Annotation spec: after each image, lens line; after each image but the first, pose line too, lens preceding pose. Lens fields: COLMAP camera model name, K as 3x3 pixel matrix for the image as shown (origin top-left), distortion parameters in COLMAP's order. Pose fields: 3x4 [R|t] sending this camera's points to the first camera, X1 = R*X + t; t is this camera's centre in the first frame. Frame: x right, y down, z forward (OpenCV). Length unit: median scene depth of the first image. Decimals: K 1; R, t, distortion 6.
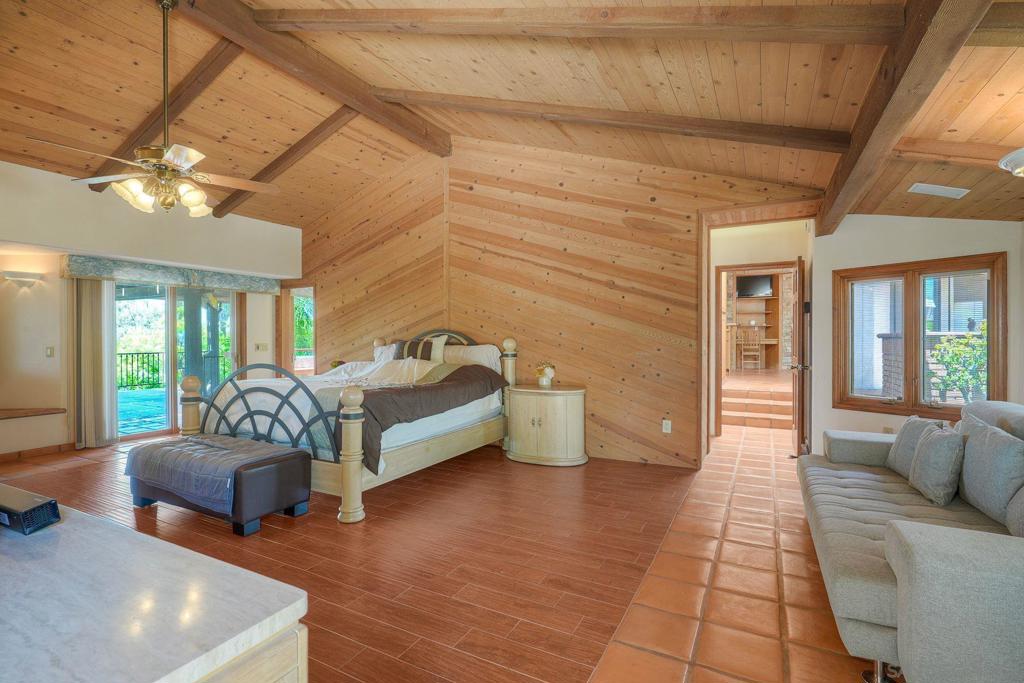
lens RADIAL K [[471.4, 0, 512.0], [0, 471.4, 341.5], [0, 0, 1]] dist [0.000286, 0.000943]
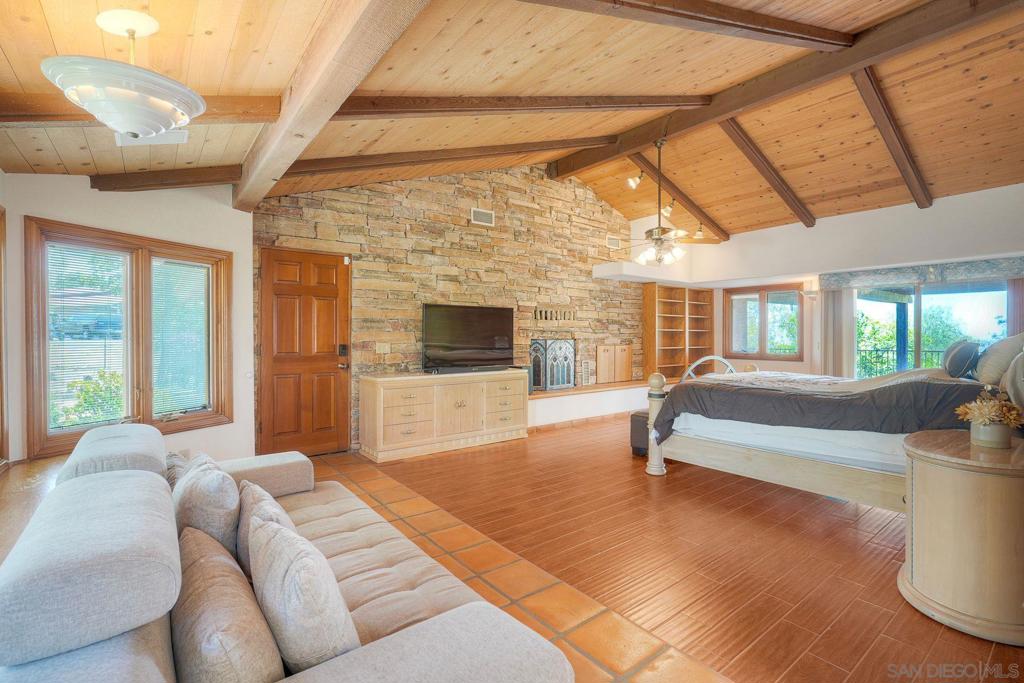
lens RADIAL K [[461.2, 0, 512.0], [0, 461.2, 341.5], [0, 0, 1]] dist [-0.003481, -0.000150]
pose [[-0.405807, 0.005398, -0.913943, 0.886194], [-0.009908, 0.999898, 0.010305, 0.001993], [0.913905, 0.013238, -0.405712, 1.033094]]
